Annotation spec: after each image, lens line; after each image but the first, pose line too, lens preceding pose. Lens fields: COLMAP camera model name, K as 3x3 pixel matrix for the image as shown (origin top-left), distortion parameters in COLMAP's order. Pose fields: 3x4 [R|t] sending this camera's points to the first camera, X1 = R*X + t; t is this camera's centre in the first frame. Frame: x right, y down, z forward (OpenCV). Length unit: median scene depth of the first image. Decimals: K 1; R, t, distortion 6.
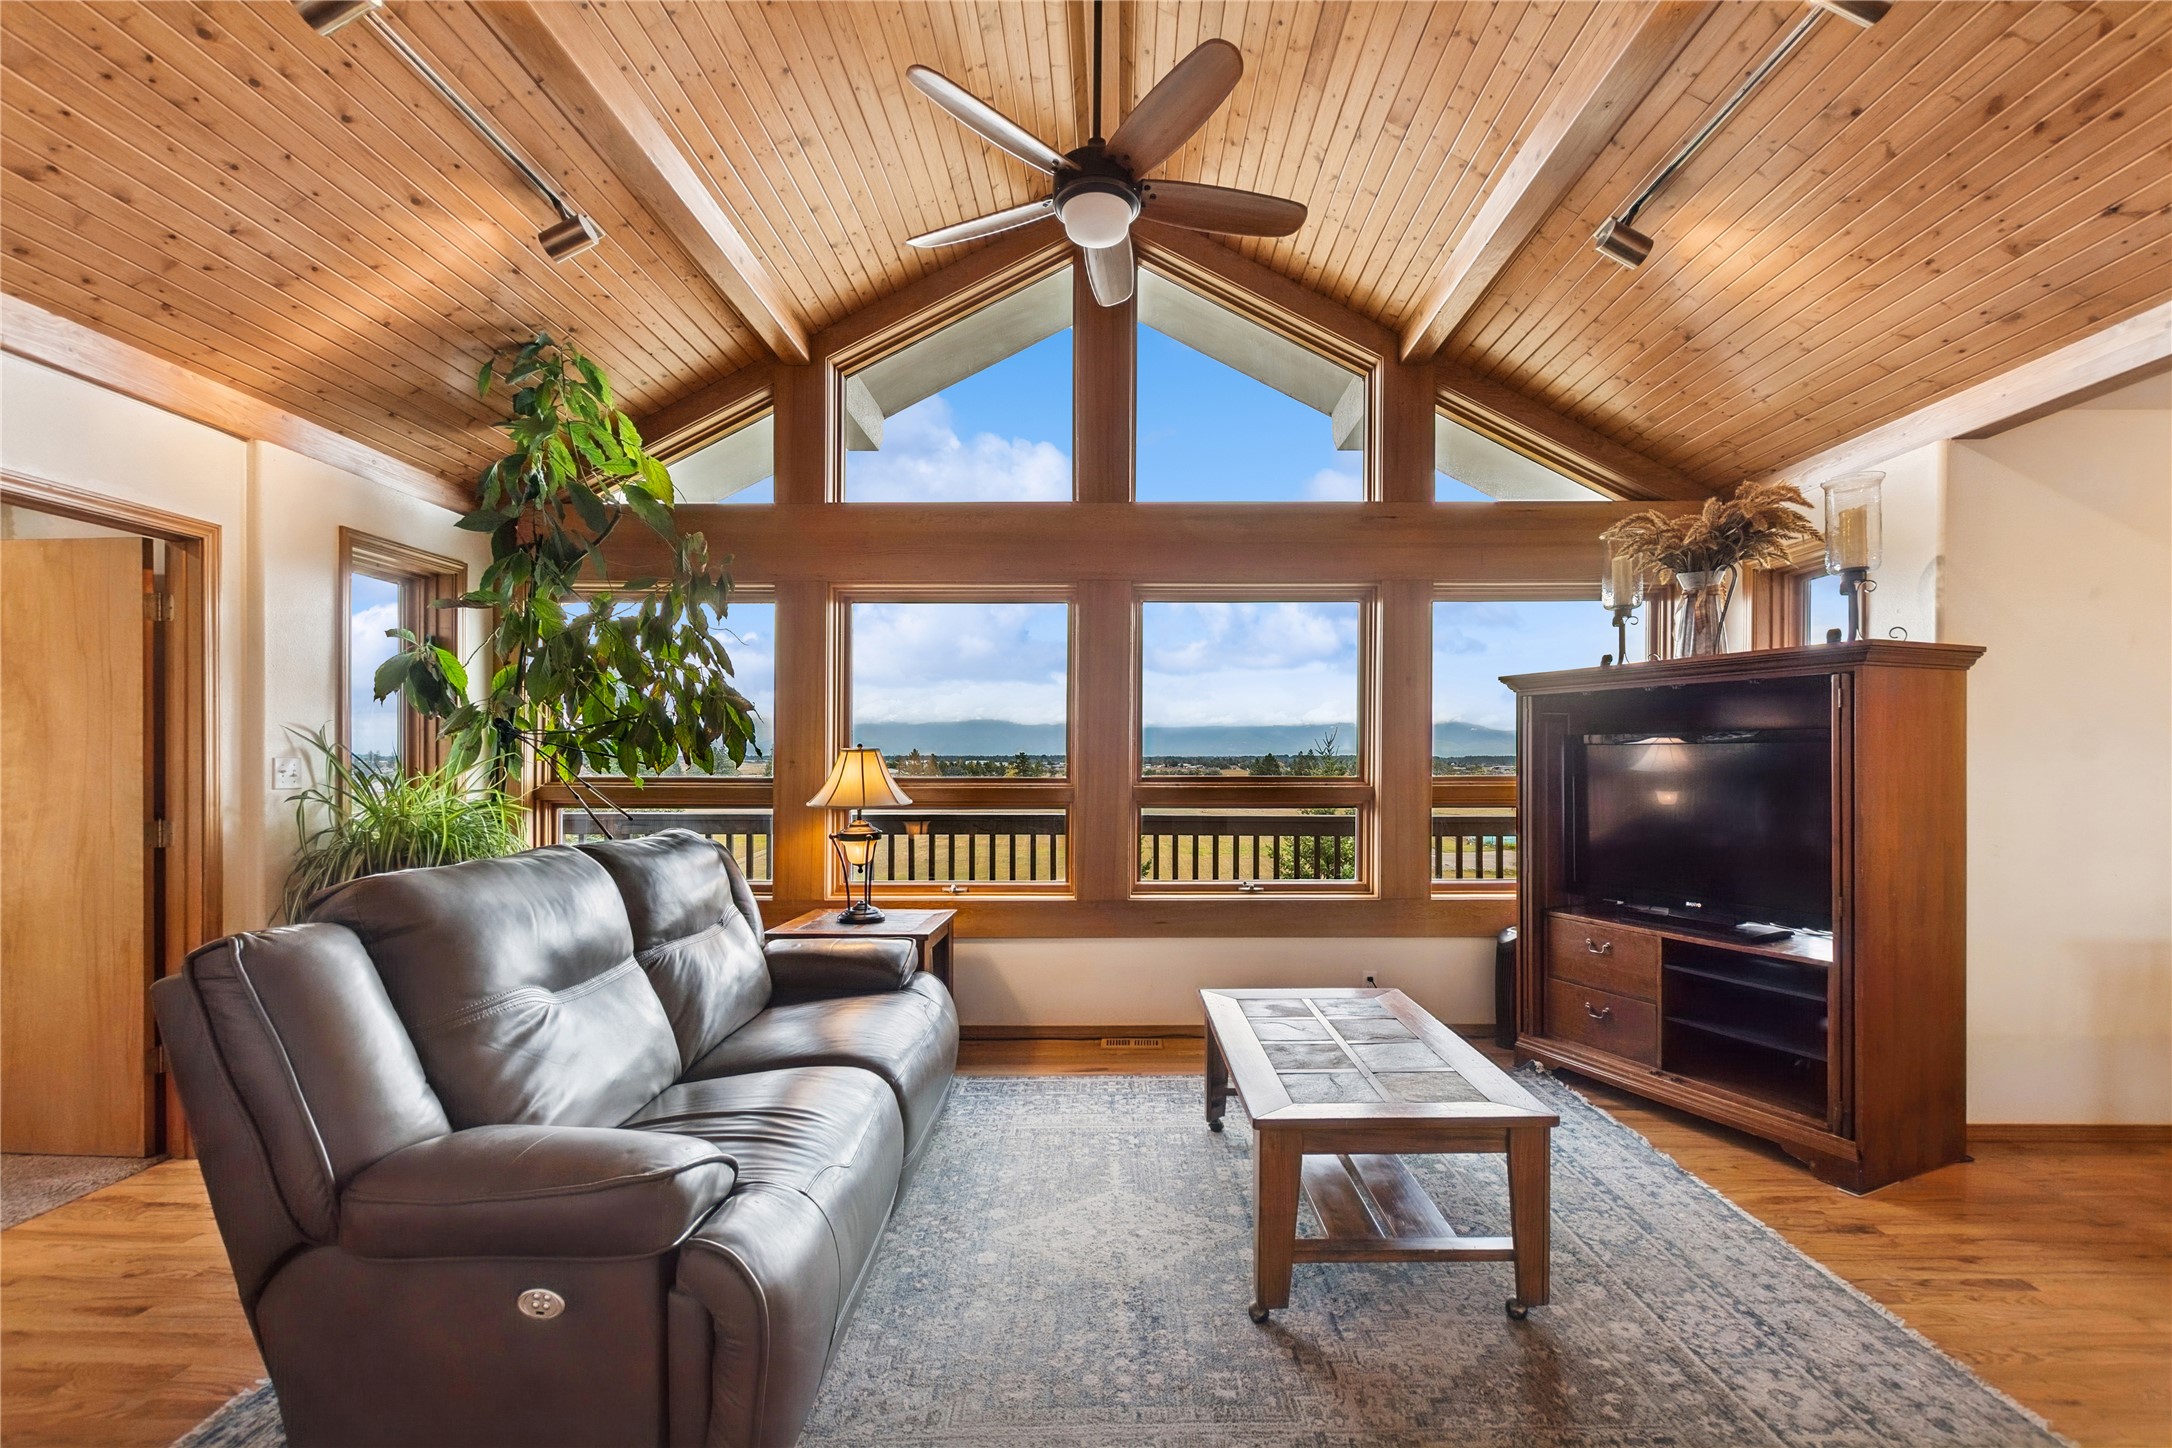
lens RADIAL K [[941.6, 0, 1115.4], [0, 941.6, 767.0], [0, 0, 1]] dist [0.009318, -0.004470]
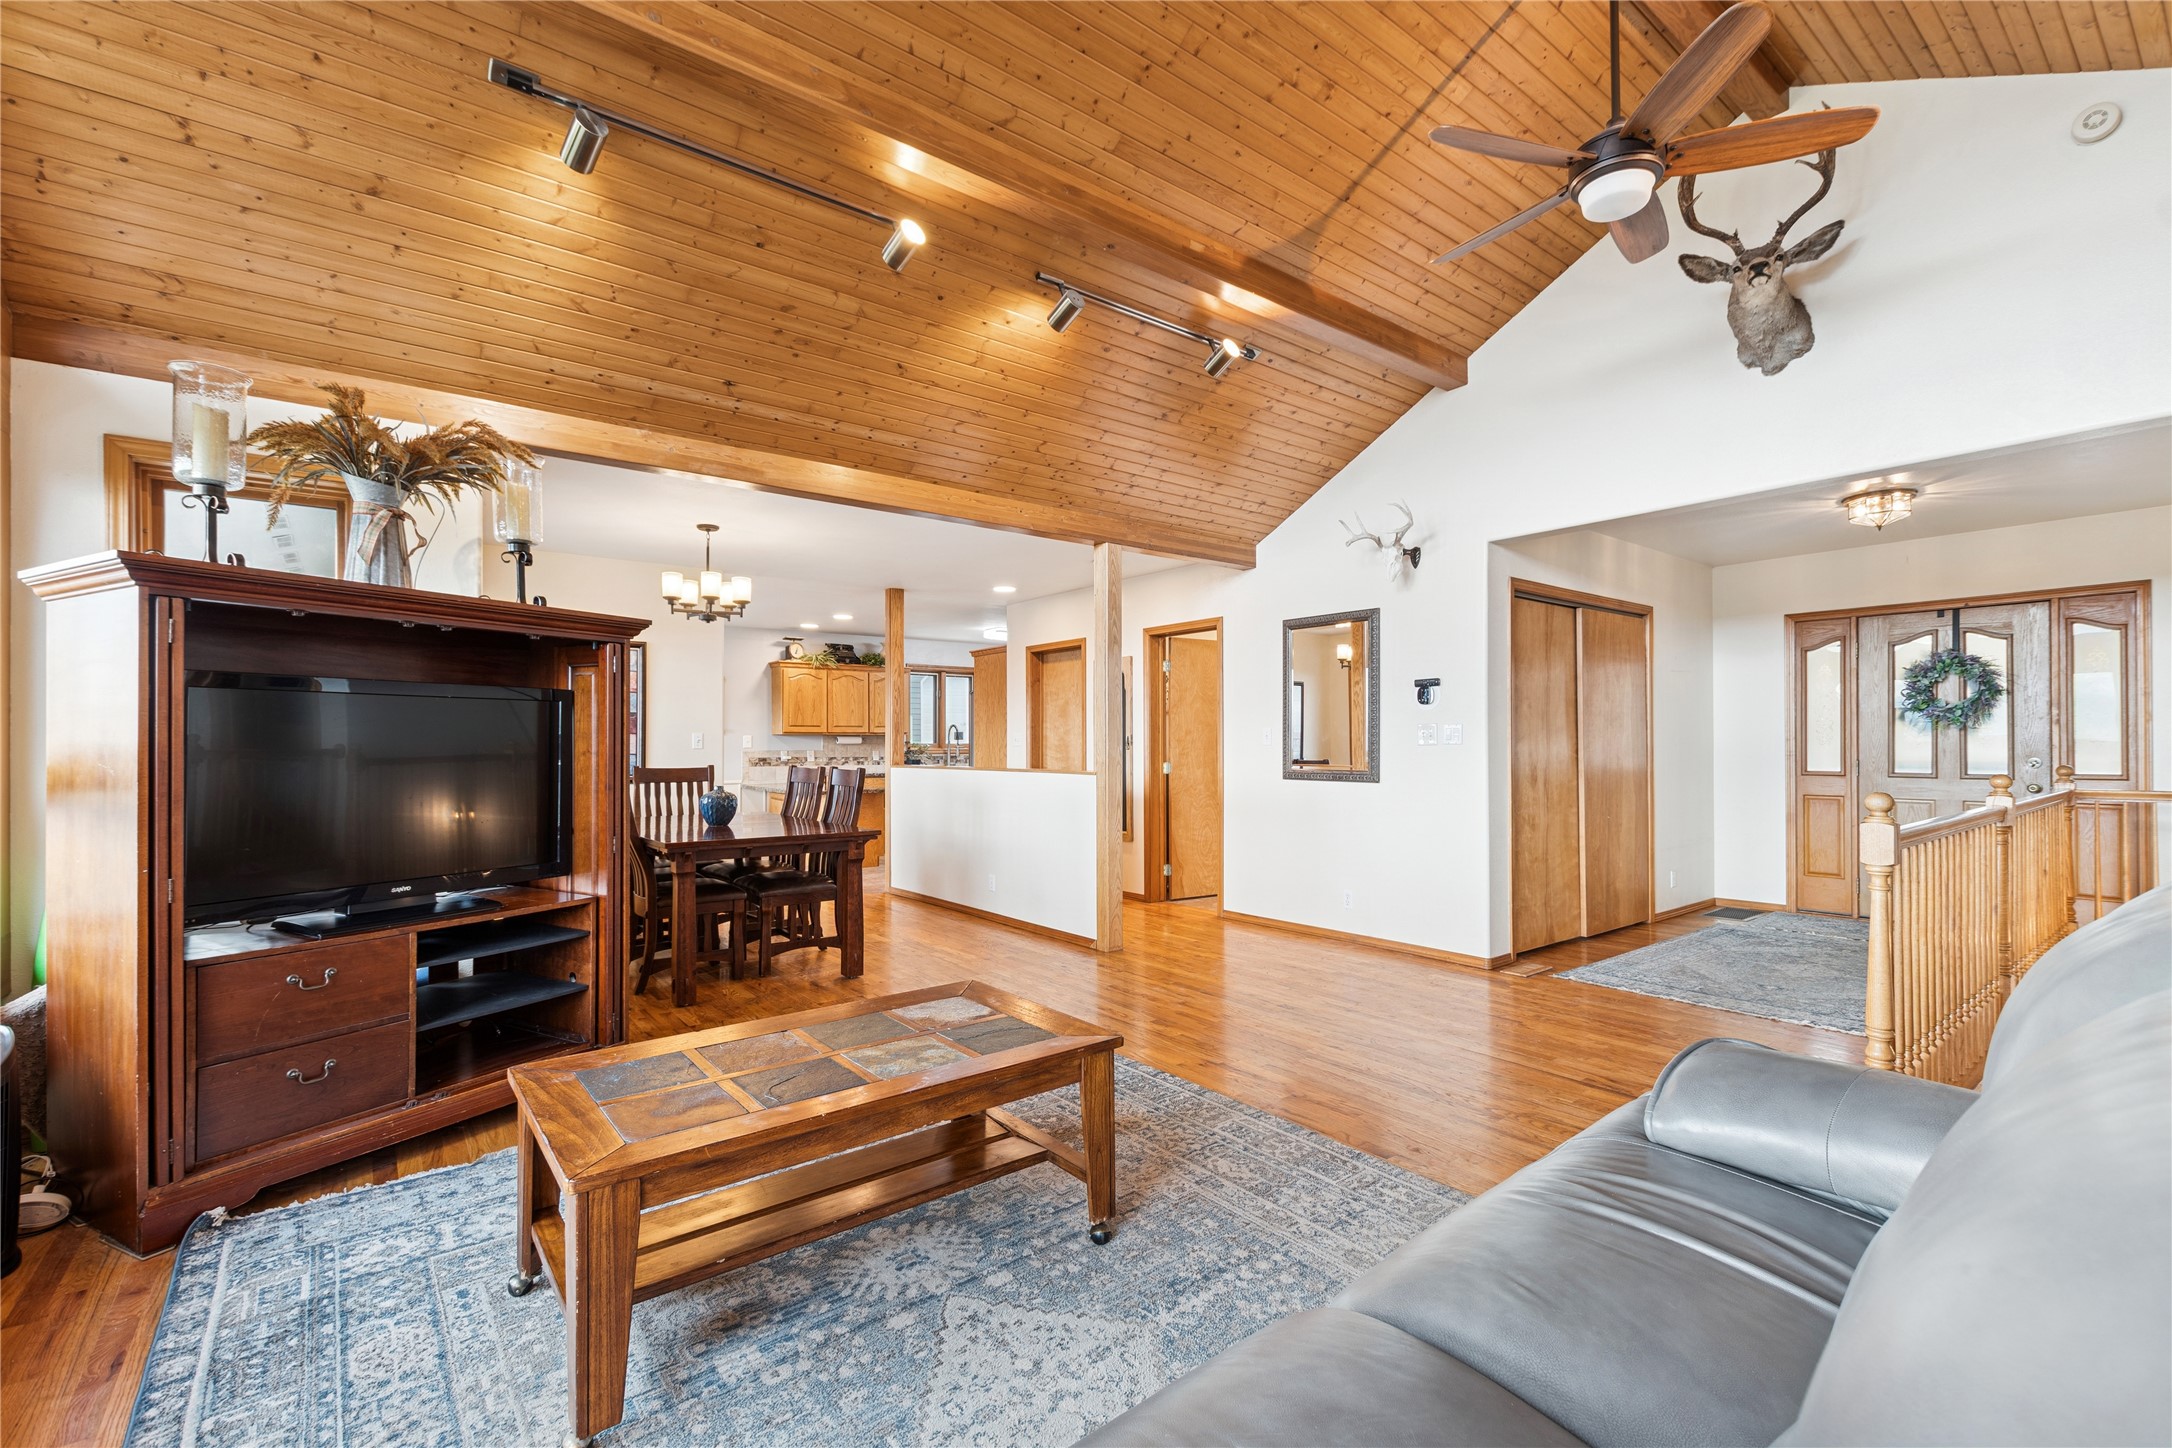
lens RADIAL K [[941.6, 0, 1084.6], [0, 941.6, 737.0], [0, 0, 1]] dist [0.009318, -0.004470]
pose [[-0.613242, 0.008560, 0.789848, -0.411762], [0.011856, 0.999928, -0.001632, 0.019953], [-0.789806, 0.008364, -0.613300, 1.025918]]
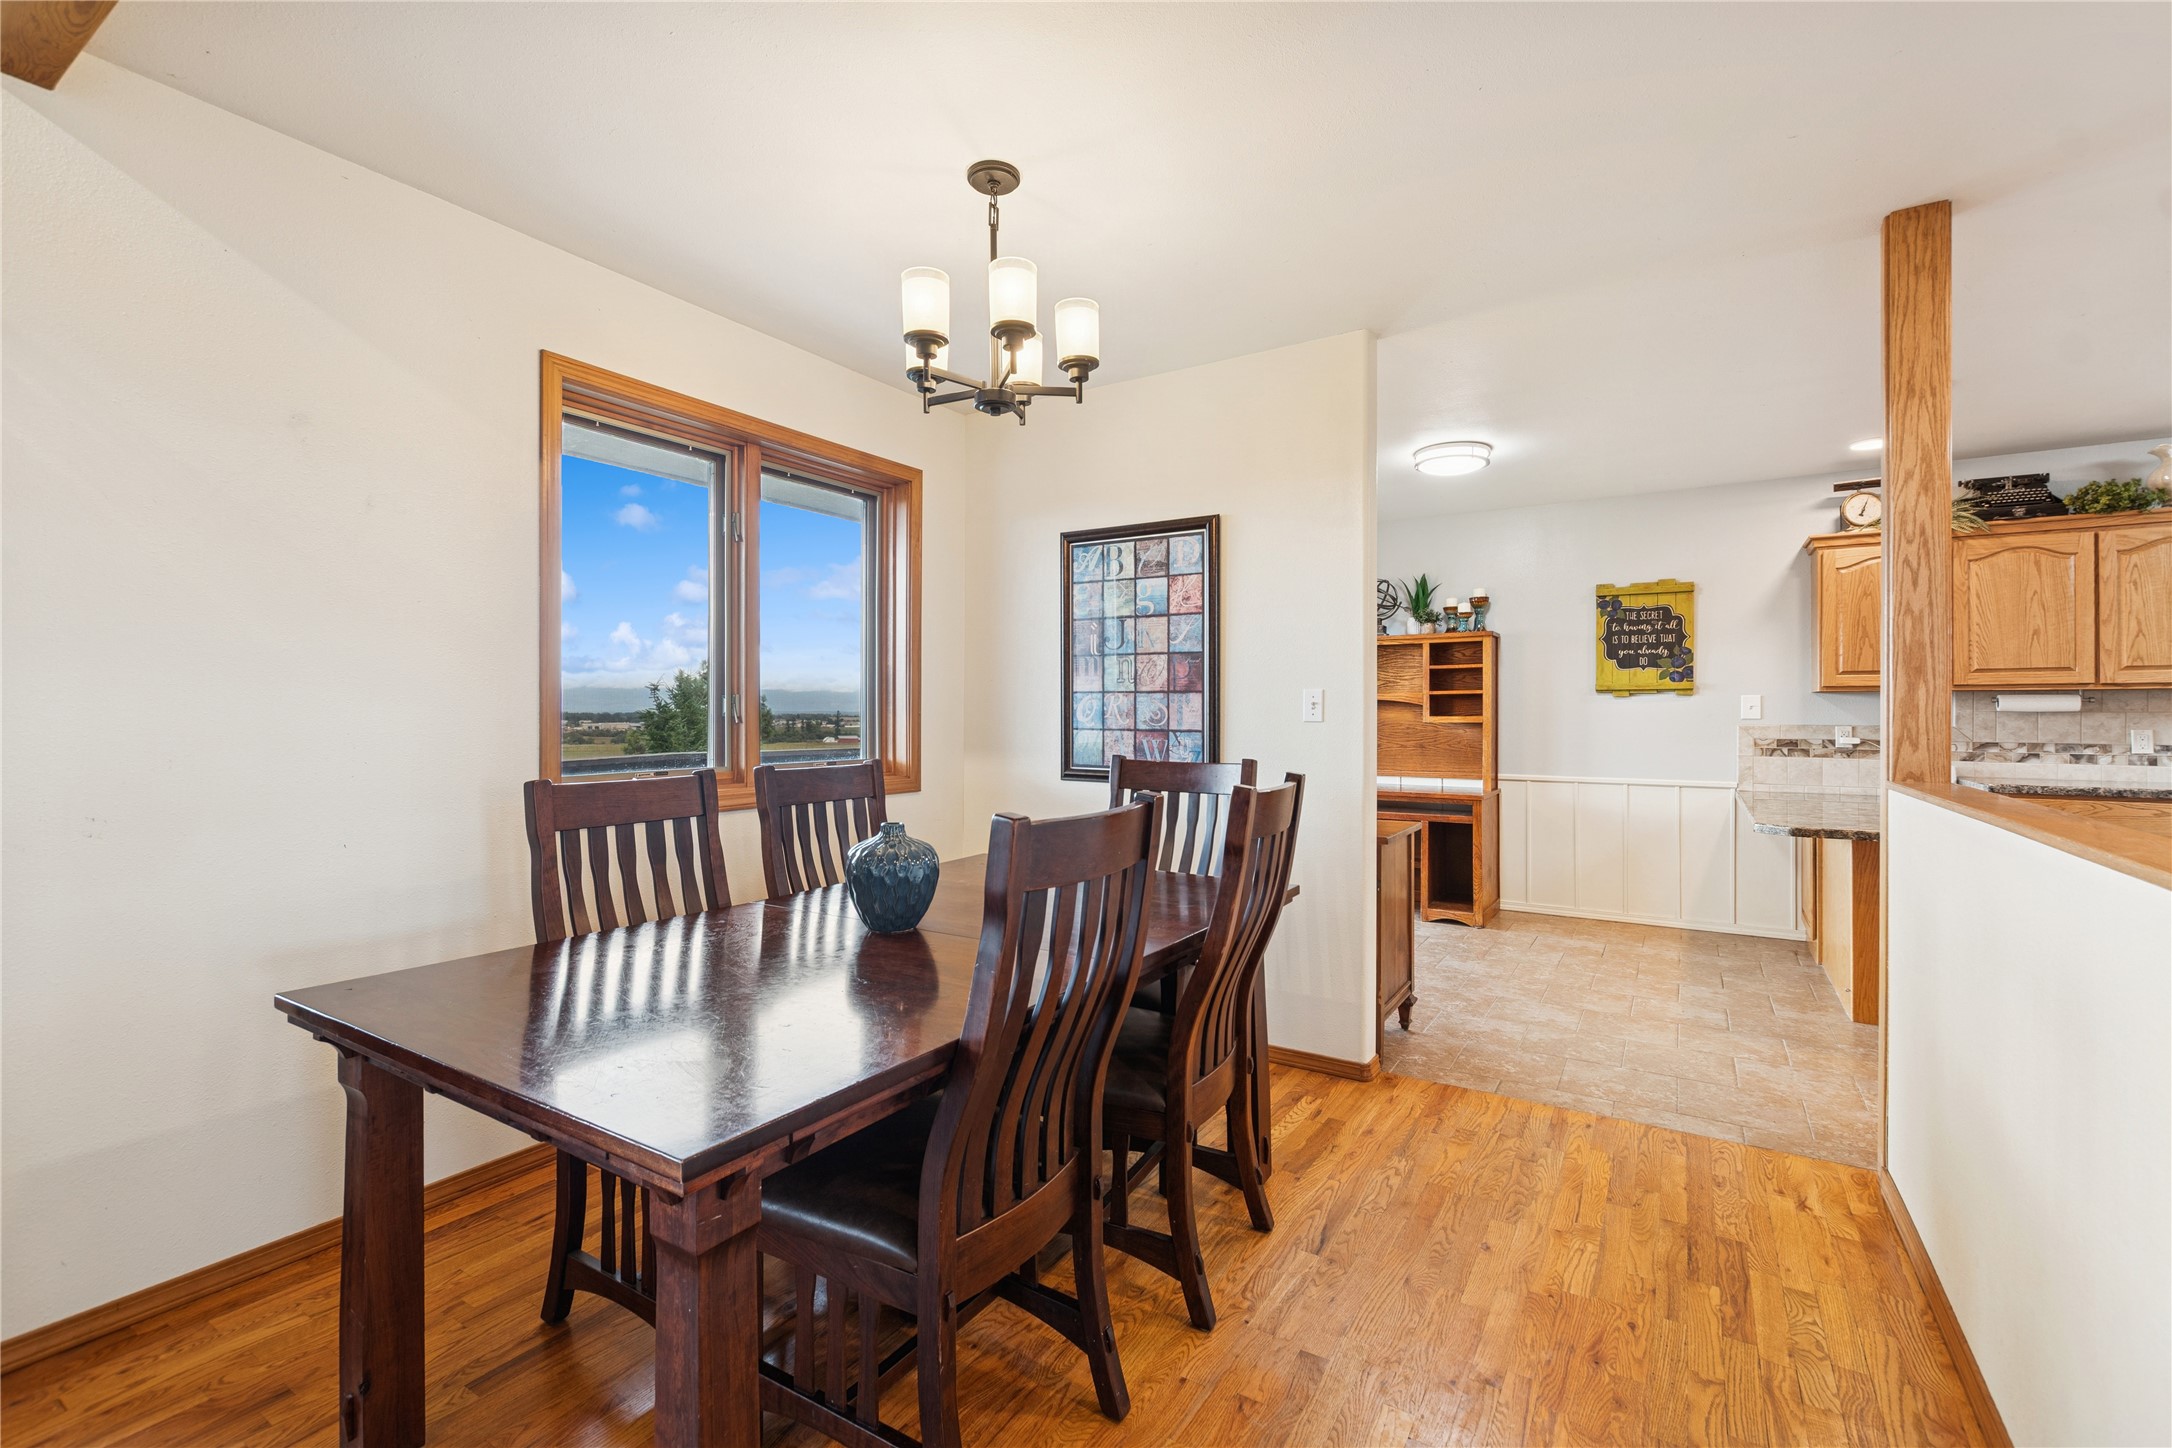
lens RADIAL K [[941.6, 0, 1095.5], [0, 941.6, 711.2], [0, 0, 1]] dist [0.009318, -0.004470]
pose [[0.528138, 0.001141, 0.849158, 0.690190], [0.008199, 0.999946, -0.006443, 0.025853], [-0.849119, 0.010365, 0.528100, 0.173429]]
